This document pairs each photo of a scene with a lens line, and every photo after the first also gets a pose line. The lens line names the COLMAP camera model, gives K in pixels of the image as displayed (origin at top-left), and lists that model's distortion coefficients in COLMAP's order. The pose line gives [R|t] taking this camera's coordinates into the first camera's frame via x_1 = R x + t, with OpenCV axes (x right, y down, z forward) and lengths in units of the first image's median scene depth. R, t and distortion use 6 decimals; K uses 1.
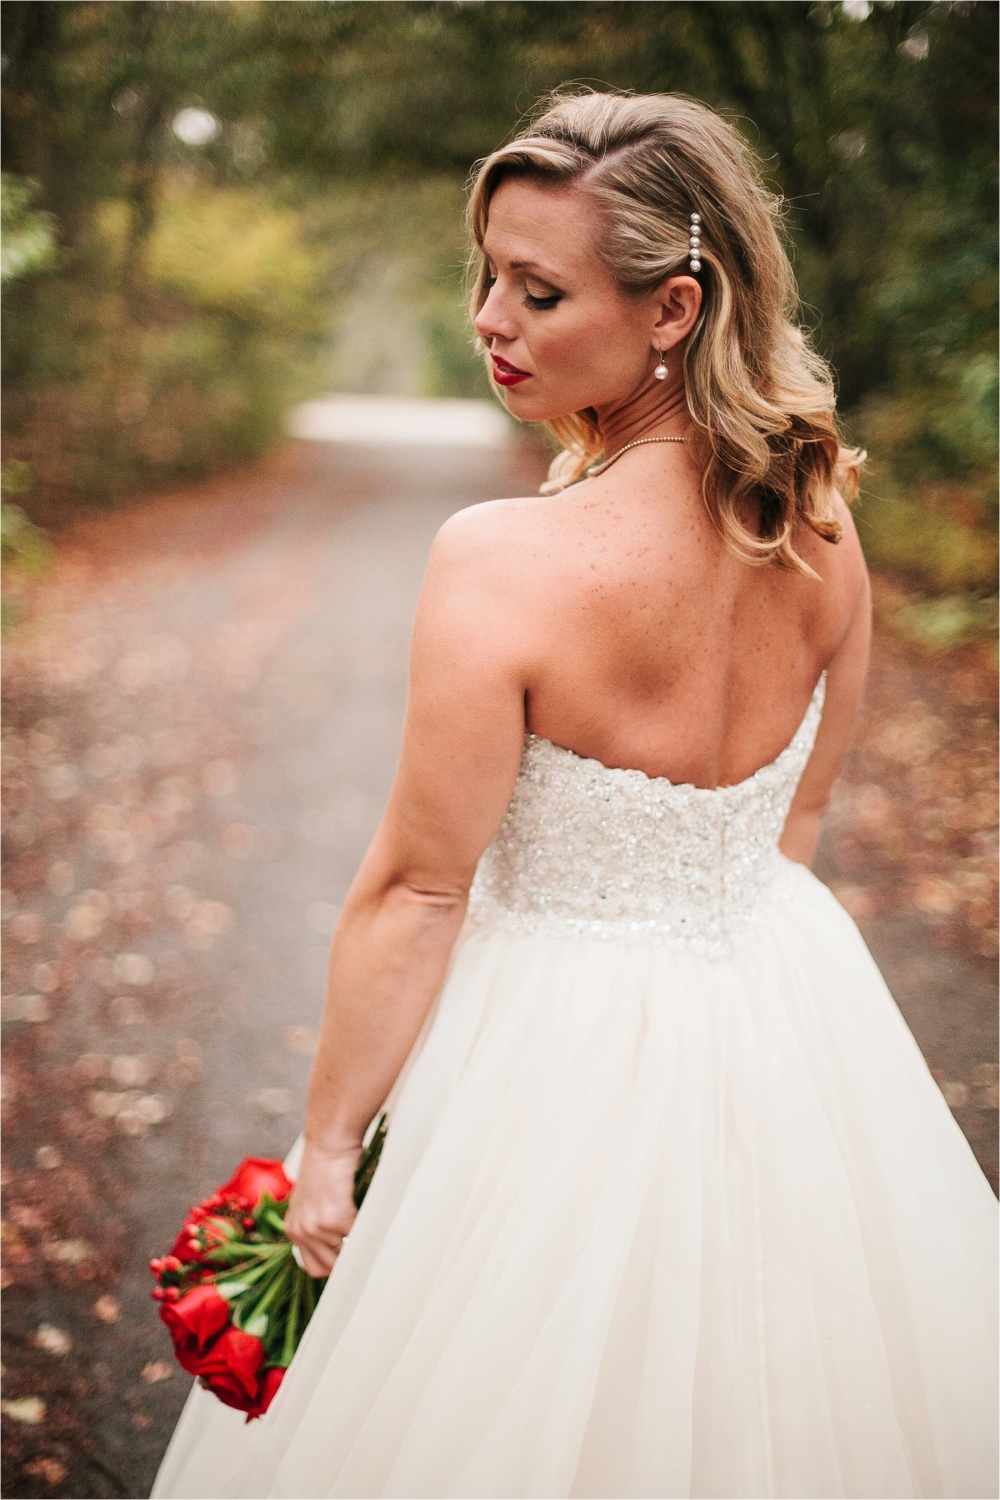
lens RADIAL K [[2205.6, 0, 500.0], [0, 2205.6, 750.0], [0, 0, 1]] dist [-0.128004, 0.095029]
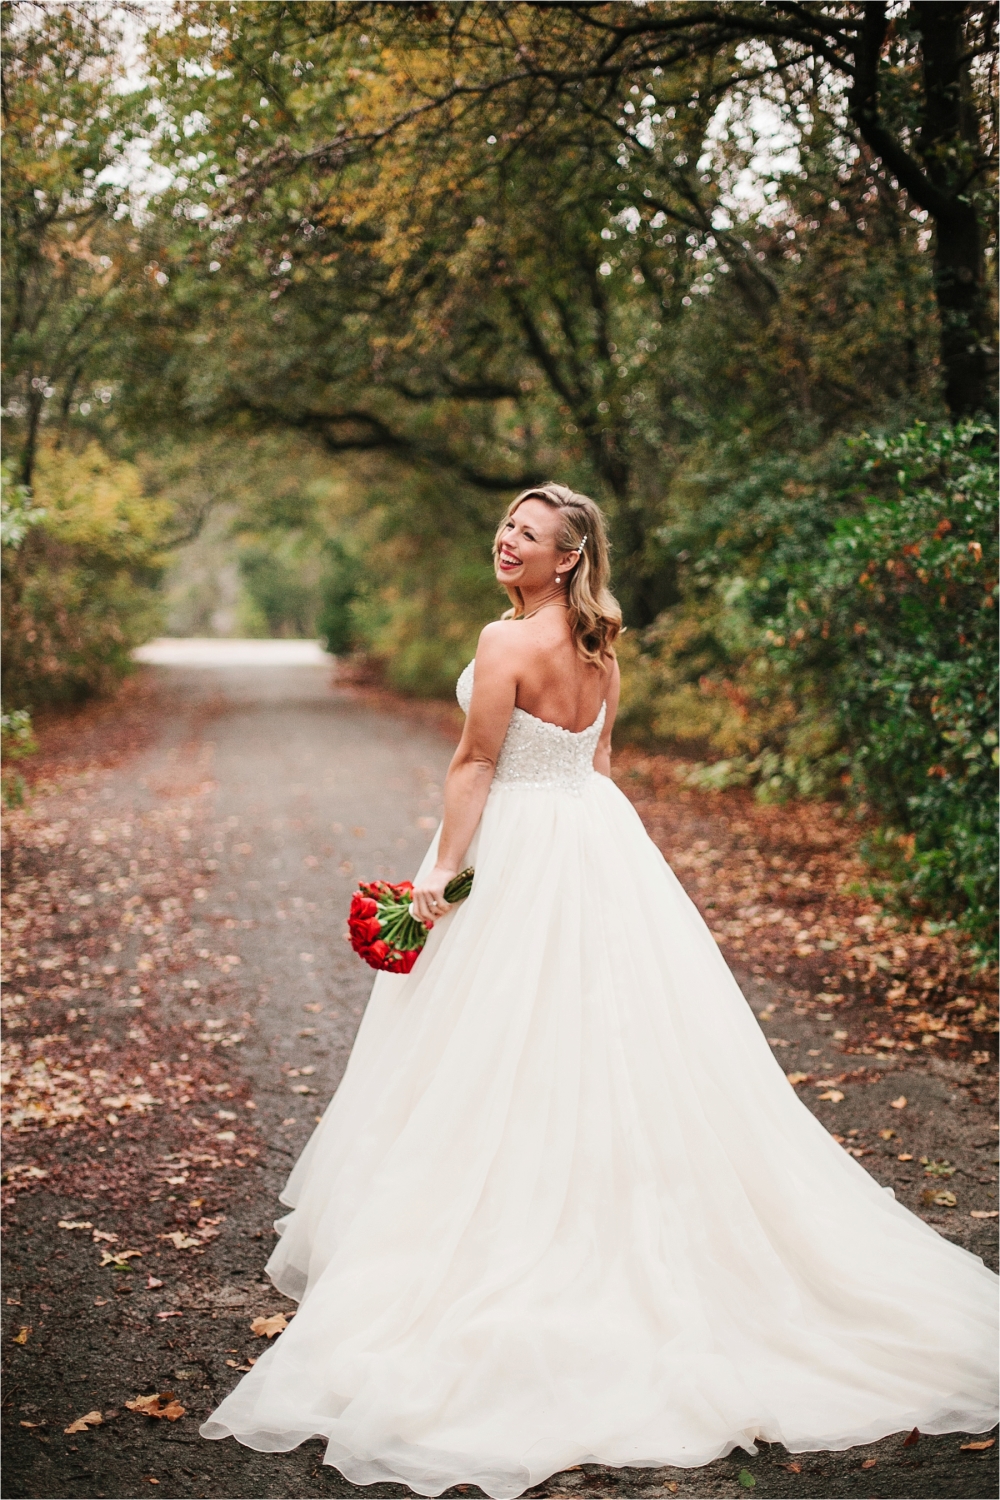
lens RADIAL K [[2196.0, 0, 500.0], [0, 2196.0, 750.0], [0, 0, 1]] dist [-0.144084, 0.125912]
pose [[0.995734, -0.033192, 0.086098, -0.279545], [0.041848, 0.994030, -0.100765, 0.359228], [-0.082239, 0.103938, 0.991178, -1.989223]]
